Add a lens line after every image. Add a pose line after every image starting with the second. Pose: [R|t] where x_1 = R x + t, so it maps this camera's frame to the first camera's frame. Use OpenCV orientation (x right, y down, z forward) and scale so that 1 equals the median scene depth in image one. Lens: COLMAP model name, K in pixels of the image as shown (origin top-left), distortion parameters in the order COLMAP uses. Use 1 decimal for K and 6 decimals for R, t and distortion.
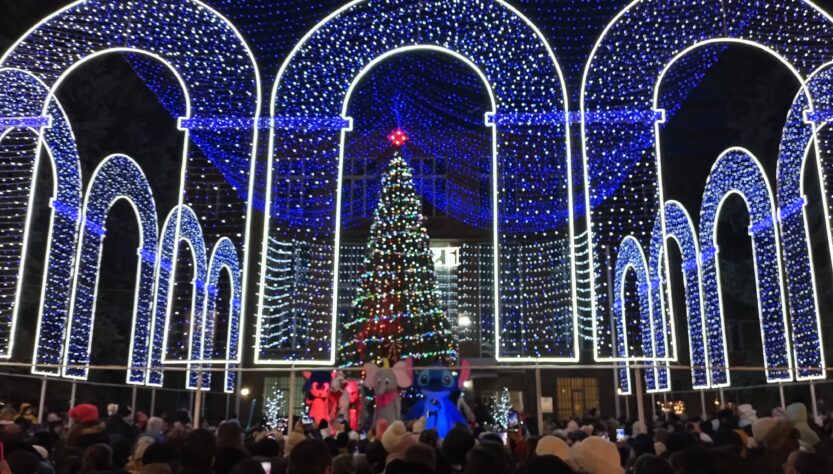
lens RADIAL K [[707.2, 0, 420.4], [0, 707.2, 232.3], [0, 0, 1]] dist [0.067109, -0.107257]
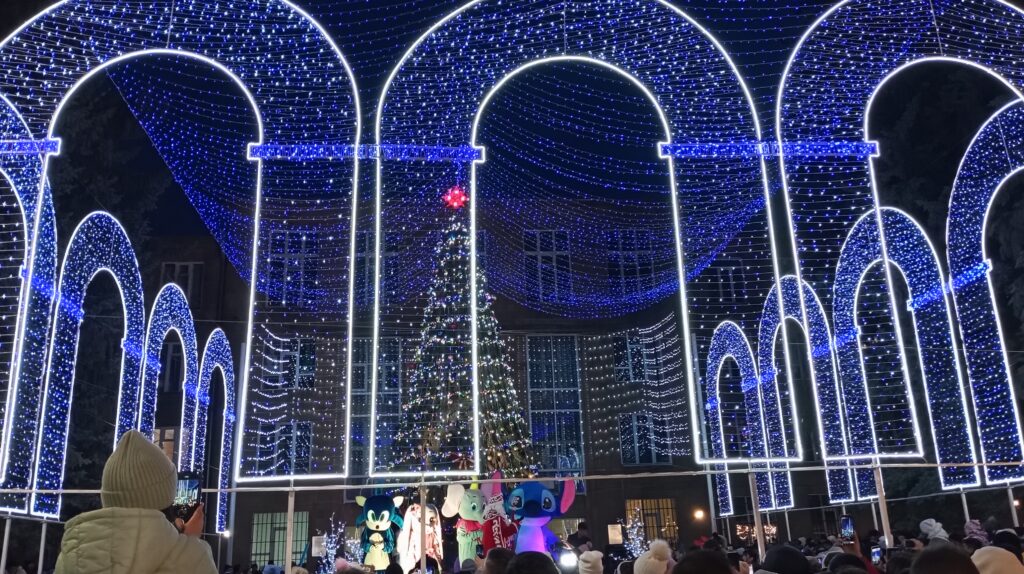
lens RADIAL K [[846.7, 0, 510.1], [0, 846.7, 285.1], [0, 0, 1]] dist [0.078641, -0.124799]
pose [[0.992584, -0.004459, 0.121478, -0.170330], [0.011272, 0.998398, -0.055454, 0.034284], [-0.121036, 0.056412, 0.991044, 0.102608]]
